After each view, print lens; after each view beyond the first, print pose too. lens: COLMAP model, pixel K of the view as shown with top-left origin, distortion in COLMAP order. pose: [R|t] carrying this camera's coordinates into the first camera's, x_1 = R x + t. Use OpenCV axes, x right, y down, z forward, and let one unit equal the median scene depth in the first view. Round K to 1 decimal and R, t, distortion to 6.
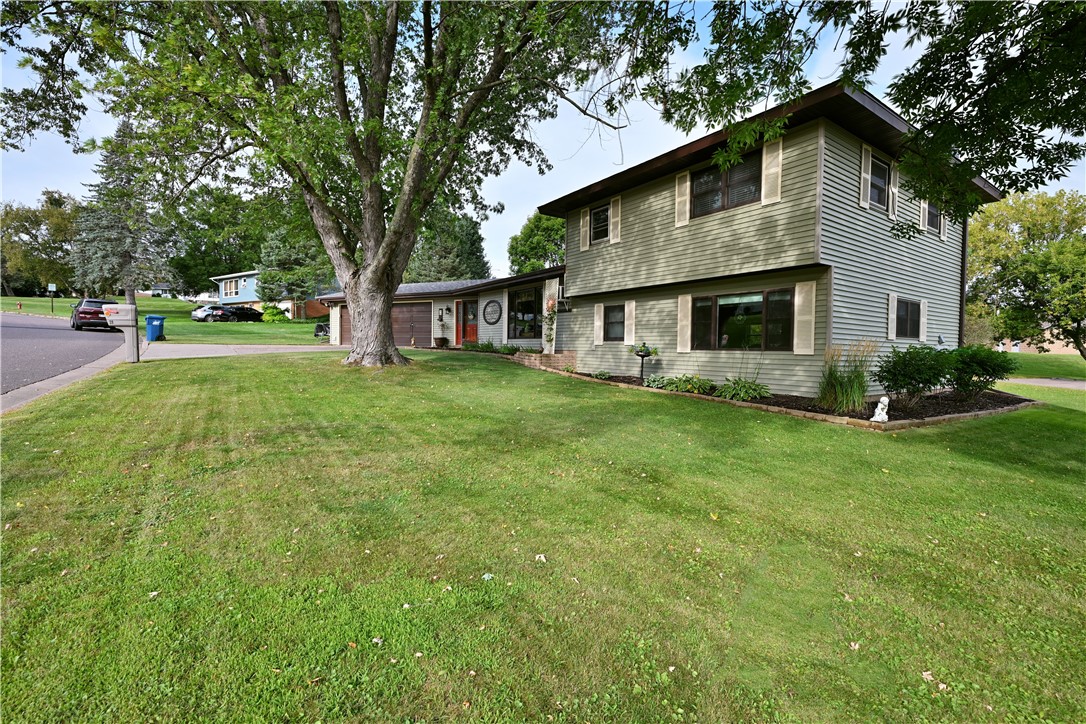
lens RADIAL K [[474.4, 0, 586.0], [0, 474.4, 359.9], [0, 0, 1]] dist [0.000325, 0.000059]
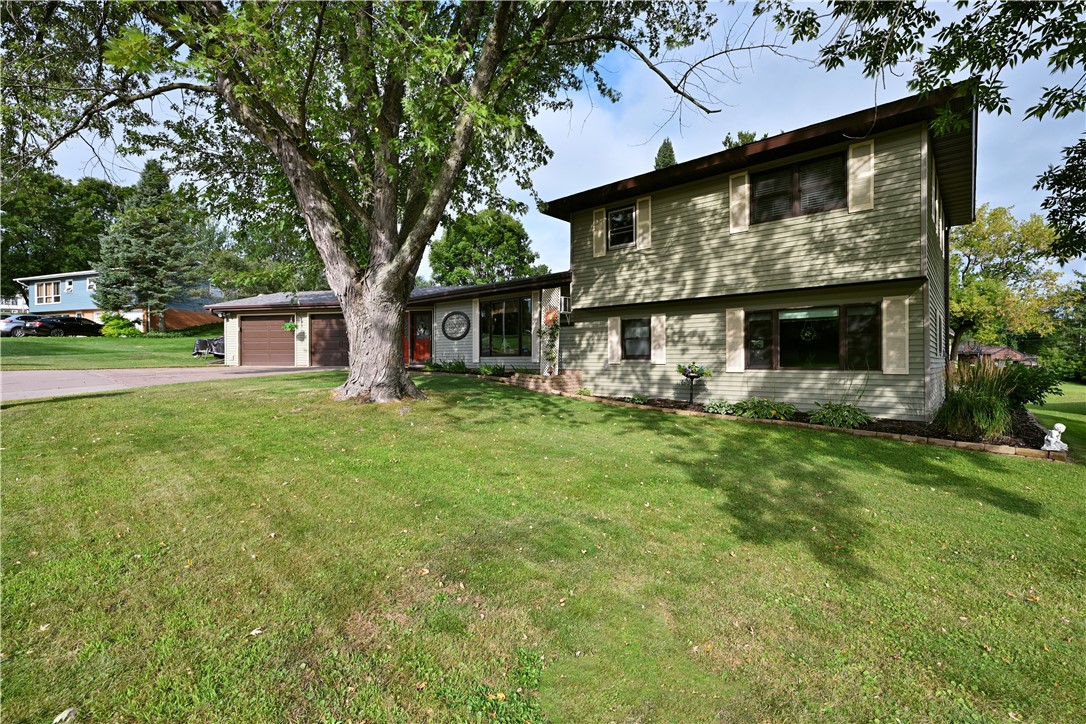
lens RADIAL K [[474.4, 0, 577.8], [0, 474.4, 358.3], [0, 0, 1]] dist [0.000325, 0.000059]
pose [[0.974396, -0.014700, 0.224358, -0.247897], [0.020617, 0.999498, -0.024051, -0.022869], [-0.223892, 0.028061, 0.974210, 0.163601]]
